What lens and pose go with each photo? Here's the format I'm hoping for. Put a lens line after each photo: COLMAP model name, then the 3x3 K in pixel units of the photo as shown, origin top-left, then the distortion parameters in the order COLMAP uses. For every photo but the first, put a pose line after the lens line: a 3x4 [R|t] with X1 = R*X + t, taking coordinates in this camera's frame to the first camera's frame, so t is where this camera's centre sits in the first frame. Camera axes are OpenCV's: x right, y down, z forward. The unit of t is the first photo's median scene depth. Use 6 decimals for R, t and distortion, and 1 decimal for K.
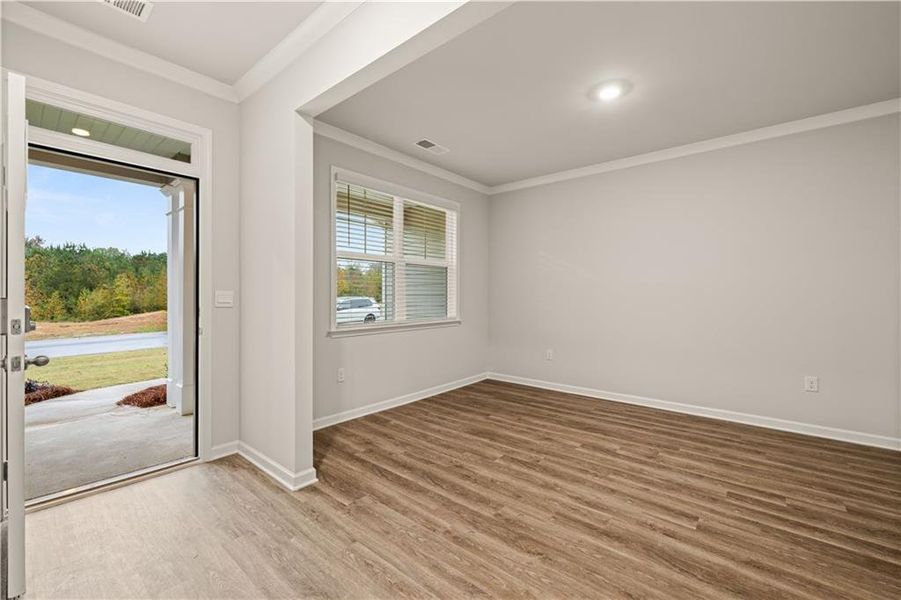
lens RADIAL K [[378.4, 0, 445.4], [0, 378.4, 301.6], [0, 0, 1]] dist [-0.000530, -0.000011]
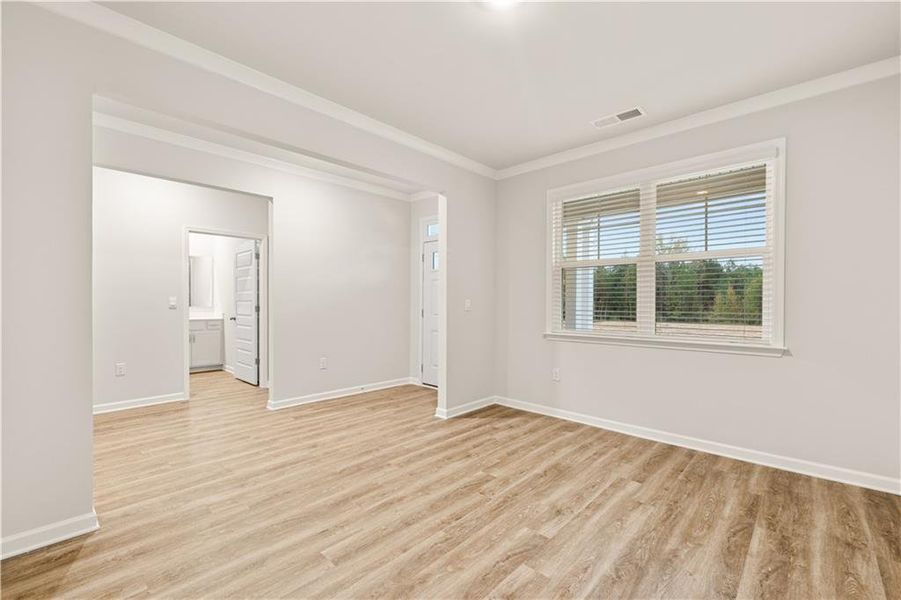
lens RADIAL K [[378.4, 0, 445.4], [0, 378.4, 301.6], [0, 0, 1]] dist [-0.000530, -0.000011]
pose [[-0.054560, -0.005354, -0.998496, 1.066585], [-0.019898, 0.999793, -0.004273, -0.012816], [0.998312, 0.019635, -0.054656, 0.909016]]
